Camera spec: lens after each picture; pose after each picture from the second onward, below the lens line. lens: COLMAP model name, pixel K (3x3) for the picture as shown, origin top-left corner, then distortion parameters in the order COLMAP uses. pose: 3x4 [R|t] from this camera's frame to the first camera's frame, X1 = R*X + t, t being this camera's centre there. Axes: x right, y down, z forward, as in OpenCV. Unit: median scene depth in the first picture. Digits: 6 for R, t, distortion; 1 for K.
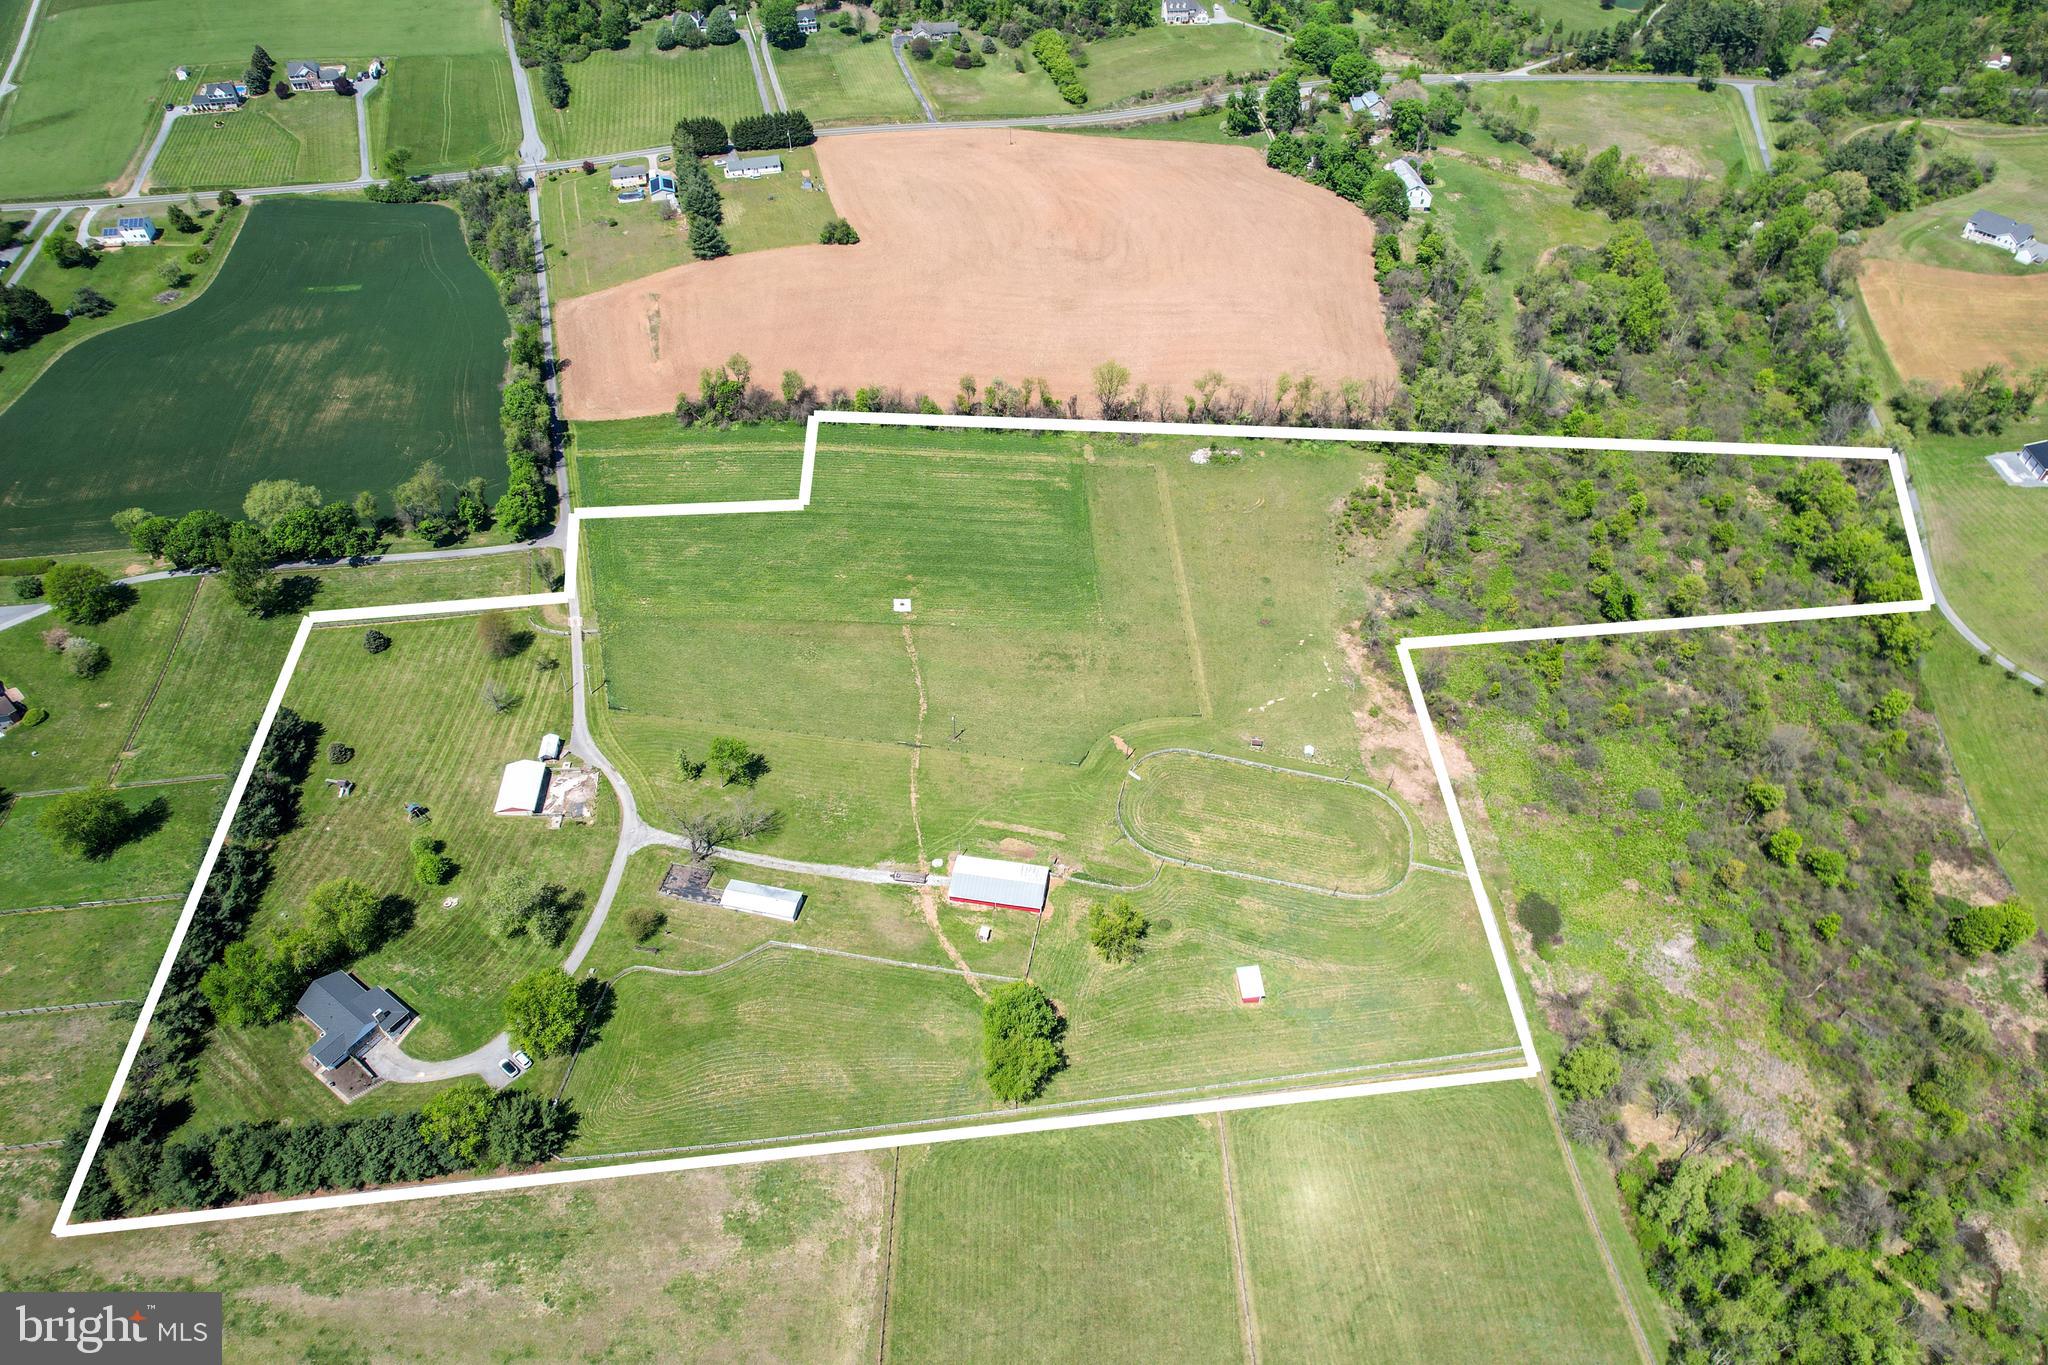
lens RADIAL K [[1302.8, 0, 1027.3], [0, 1302.8, 694.5], [0, 0, 1]] dist [-0.074641, 0.068365]
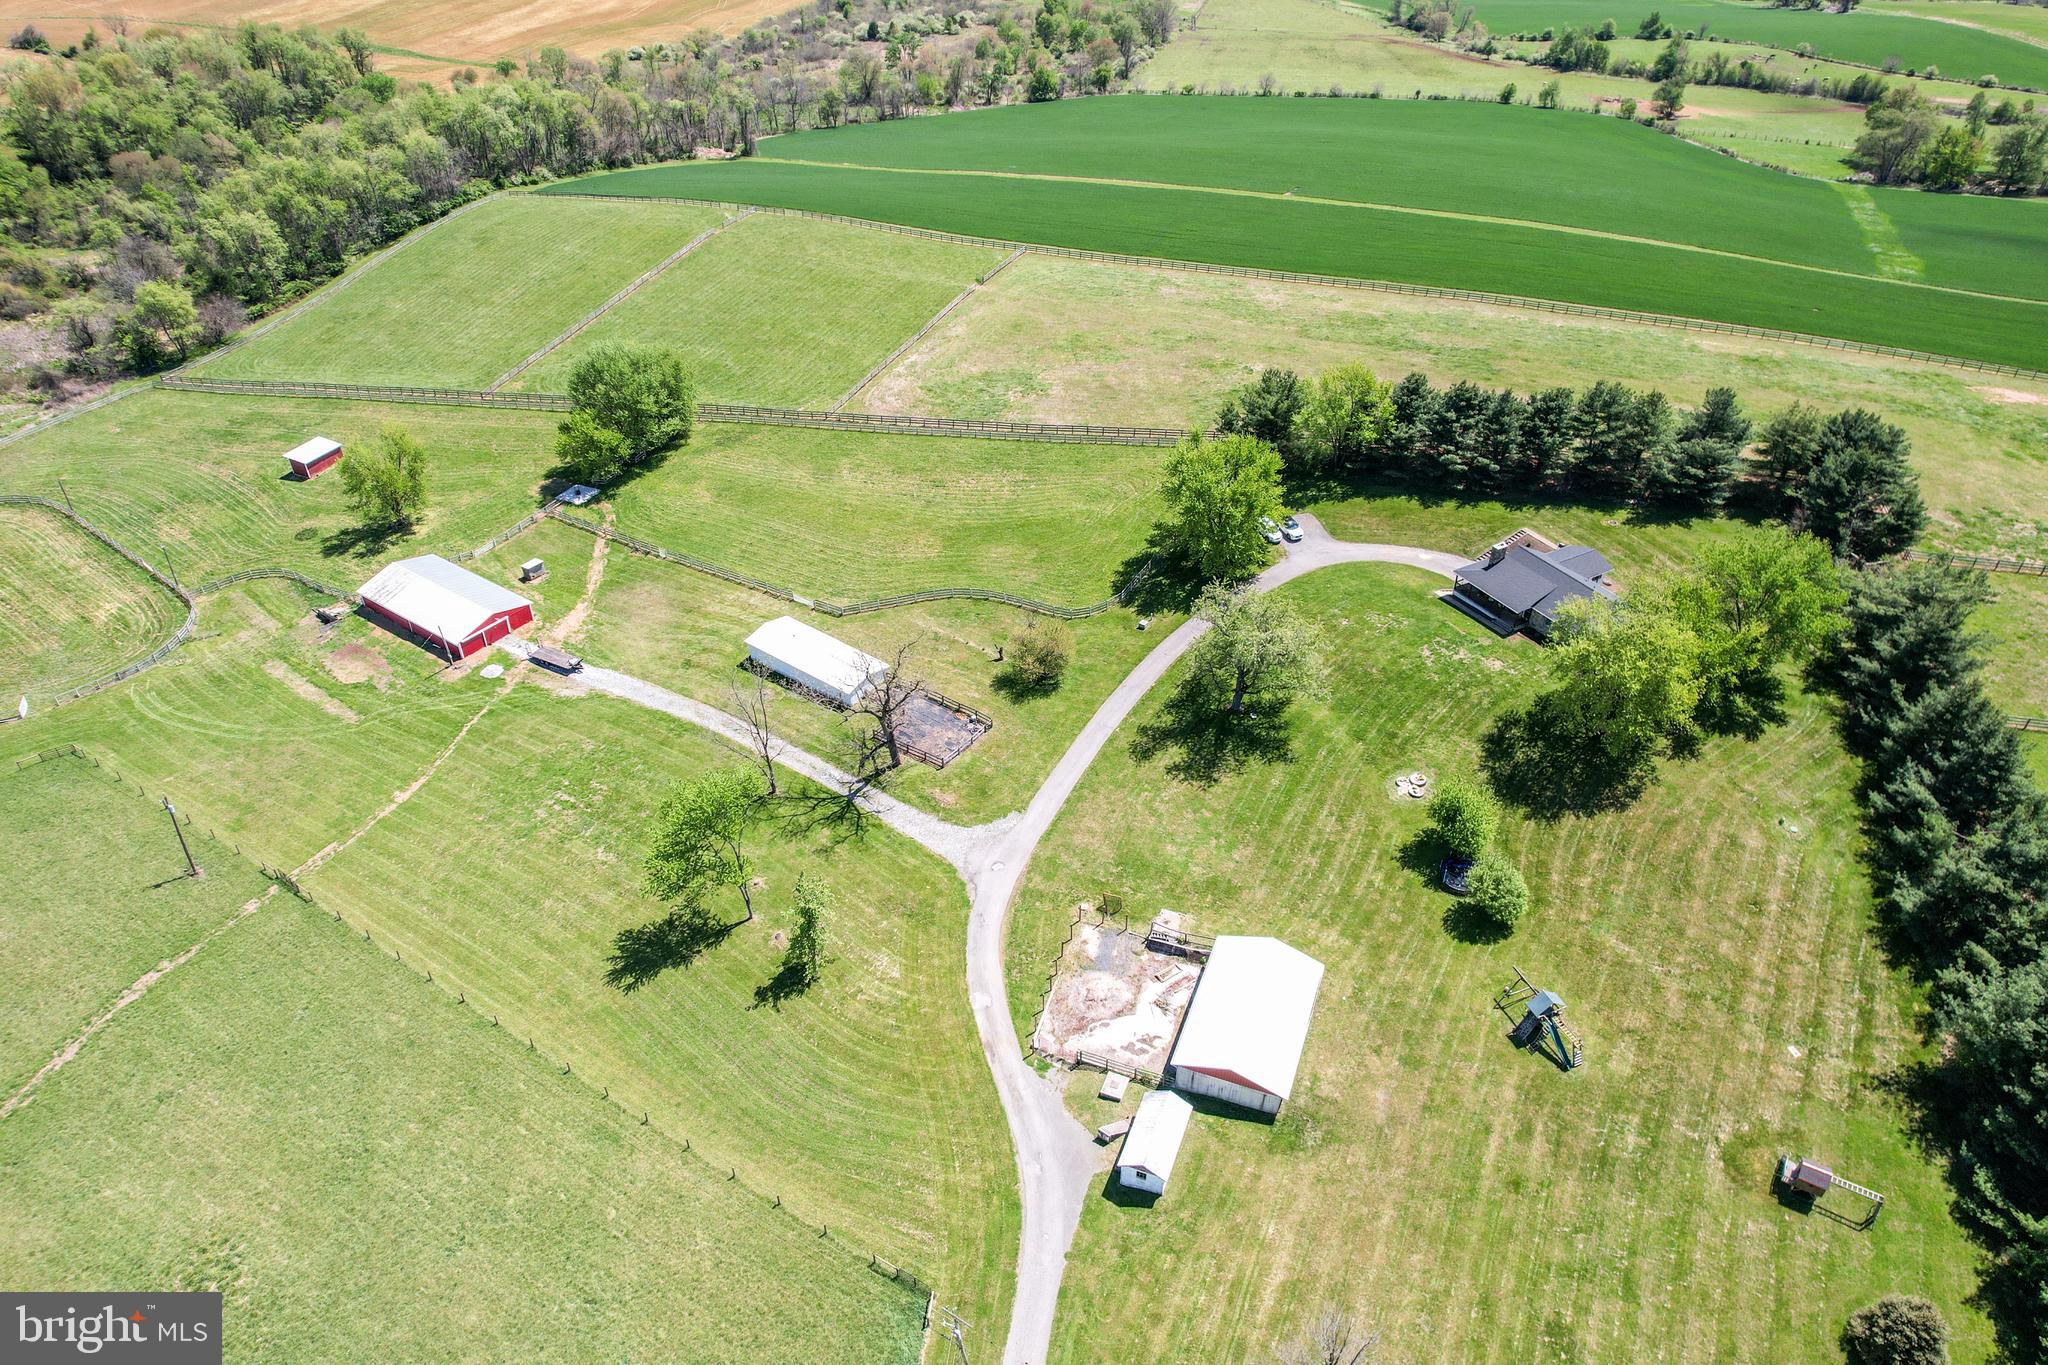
lens RADIAL K [[1311.3, 0, 1024.7], [0, 1311.3, 696.5], [0, 0, 1]] dist [-0.066026, 0.046807]
pose [[-0.904531, -0.262104, 0.336342, -0.403679], [0.294716, 0.185774, 0.937353, -0.270537], [-0.308168, 0.946990, -0.090792, 0.903842]]
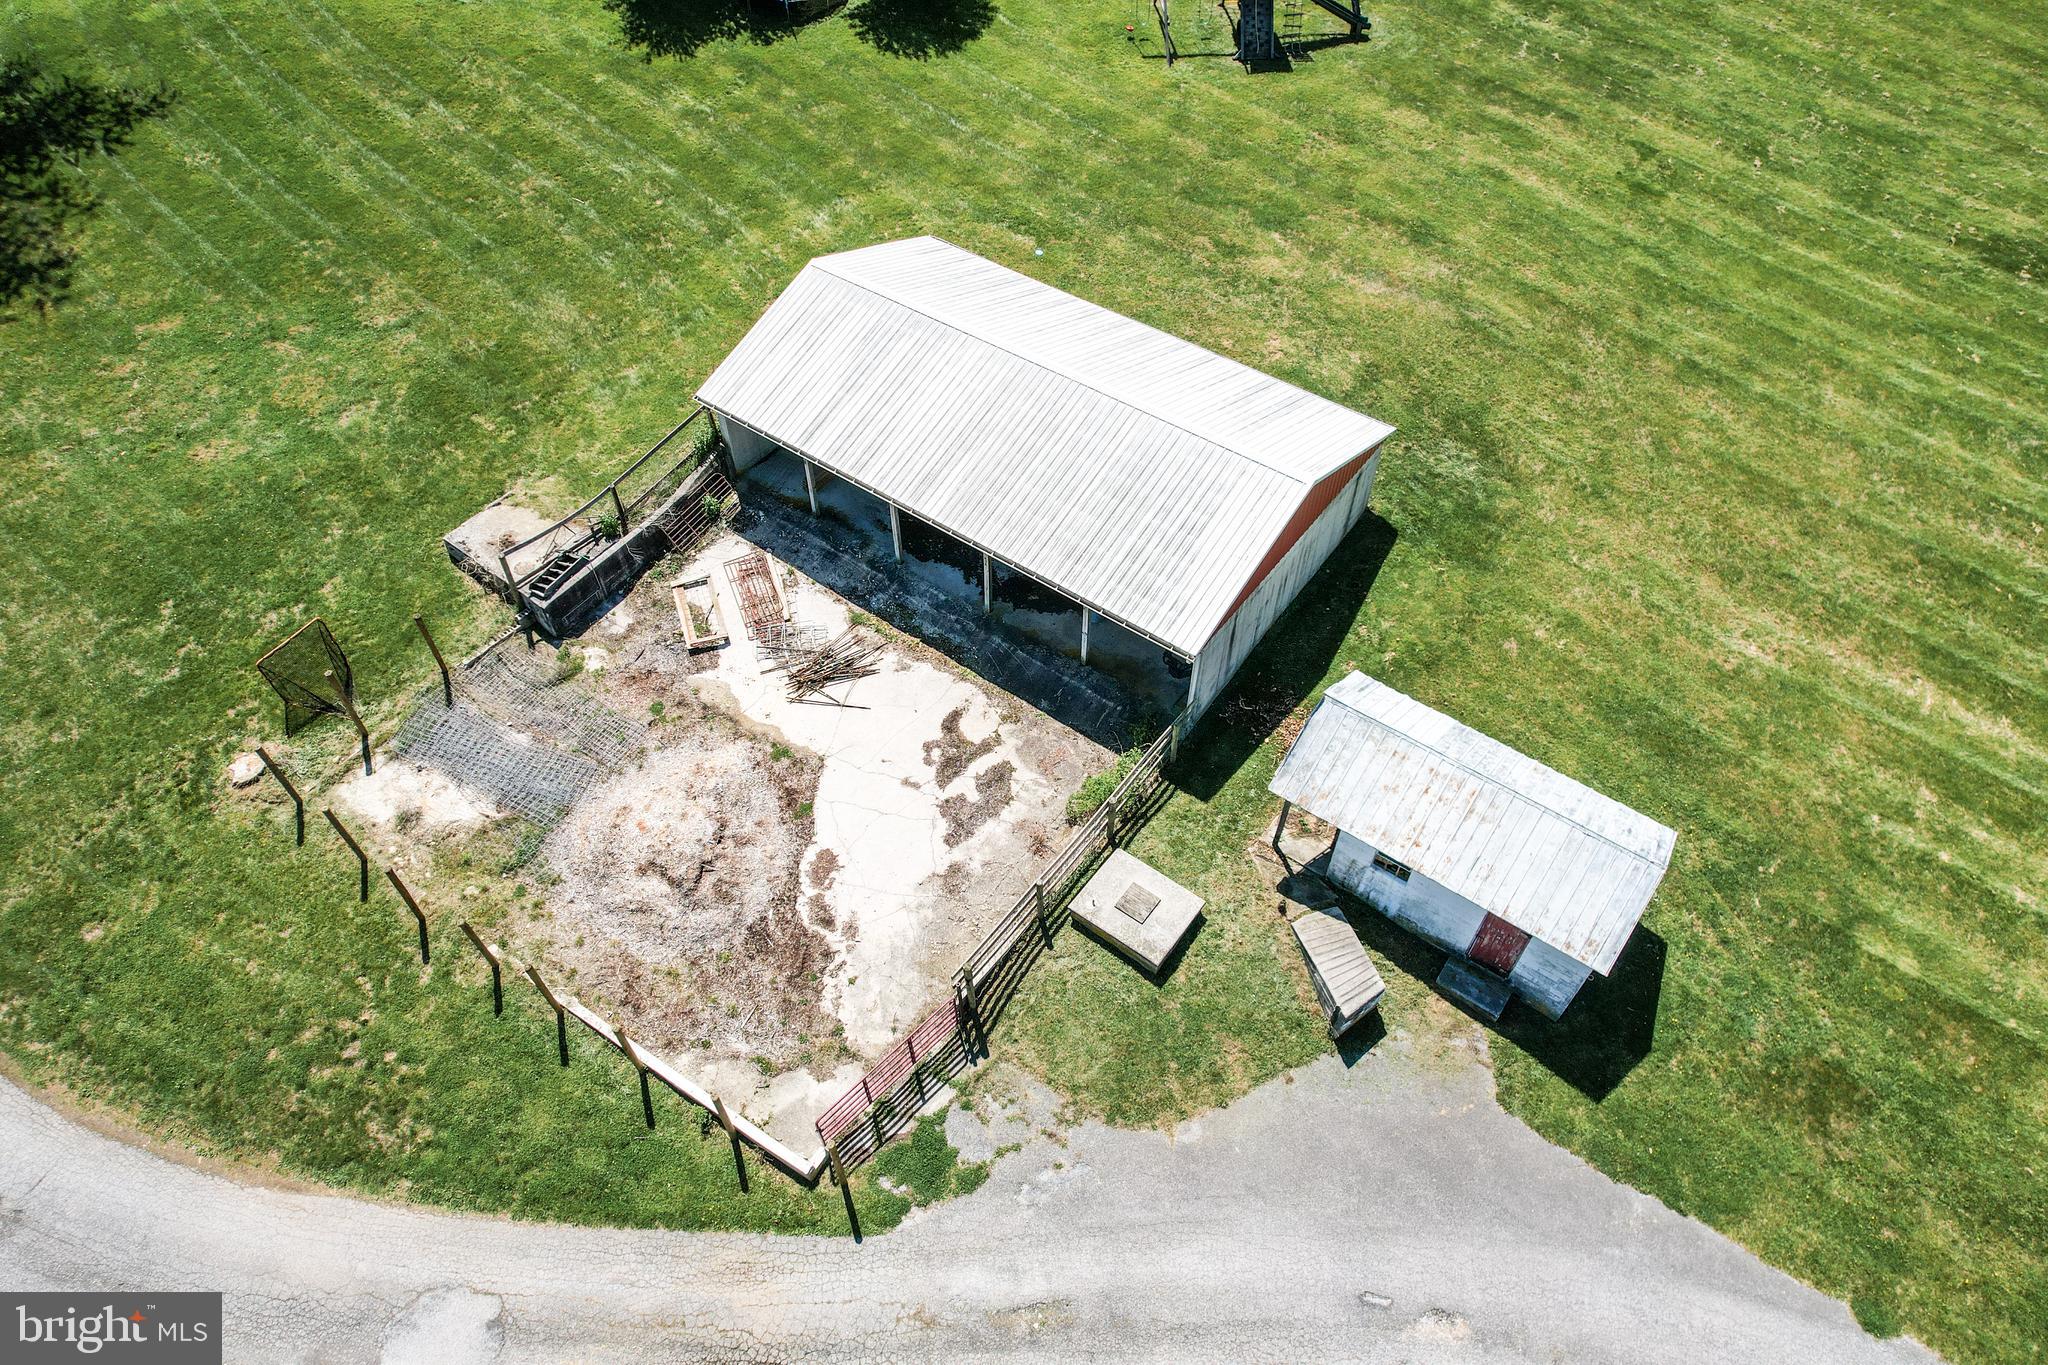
lens RADIAL K [[1311.3, 0, 1024.7], [0, 1311.3, 696.5], [0, 0, 1]] dist [-0.066026, 0.046807]
pose [[-0.646986, 0.580154, -0.494803, -0.304672], [-0.541368, 0.107477, 0.833888, -0.012703], [0.536964, 0.807384, 0.244541, 0.924333]]
